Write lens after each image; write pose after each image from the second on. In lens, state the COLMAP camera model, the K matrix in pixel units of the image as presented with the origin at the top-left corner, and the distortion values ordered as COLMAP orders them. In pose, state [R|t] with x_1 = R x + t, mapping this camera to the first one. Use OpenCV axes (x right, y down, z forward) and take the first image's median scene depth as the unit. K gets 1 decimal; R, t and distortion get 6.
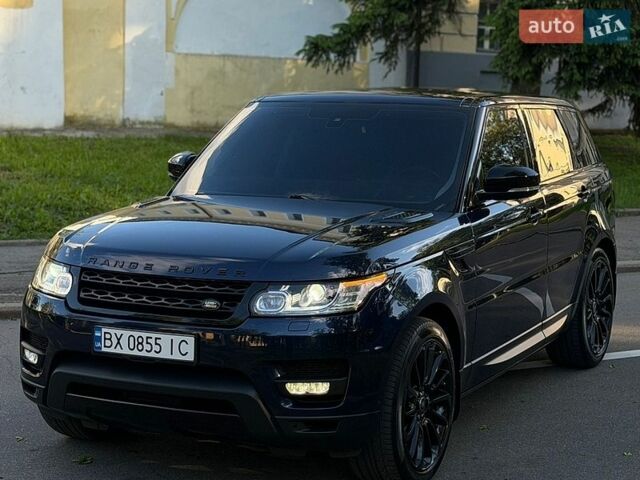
lens RADIAL K [[1435.3, 0, 320.0], [0, 1435.3, 240.0], [0, 0, 1]] dist [0.129077, 0.319226]
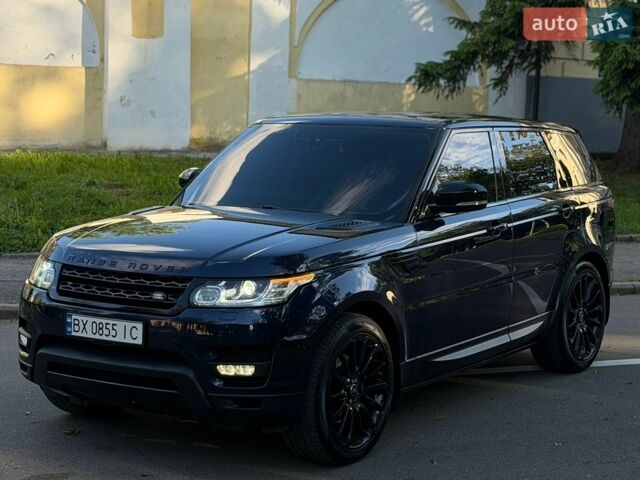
lens RADIAL K [[1435.3, 0, 320.0], [0, 1435.3, 240.0], [0, 0, 1]] dist [0.129077, 0.319226]
pose [[0.991251, 0.016345, -0.130974, 0.184031], [-0.018572, 0.999703, -0.015801, 0.013710], [0.130677, 0.018095, 0.991260, -0.123374]]
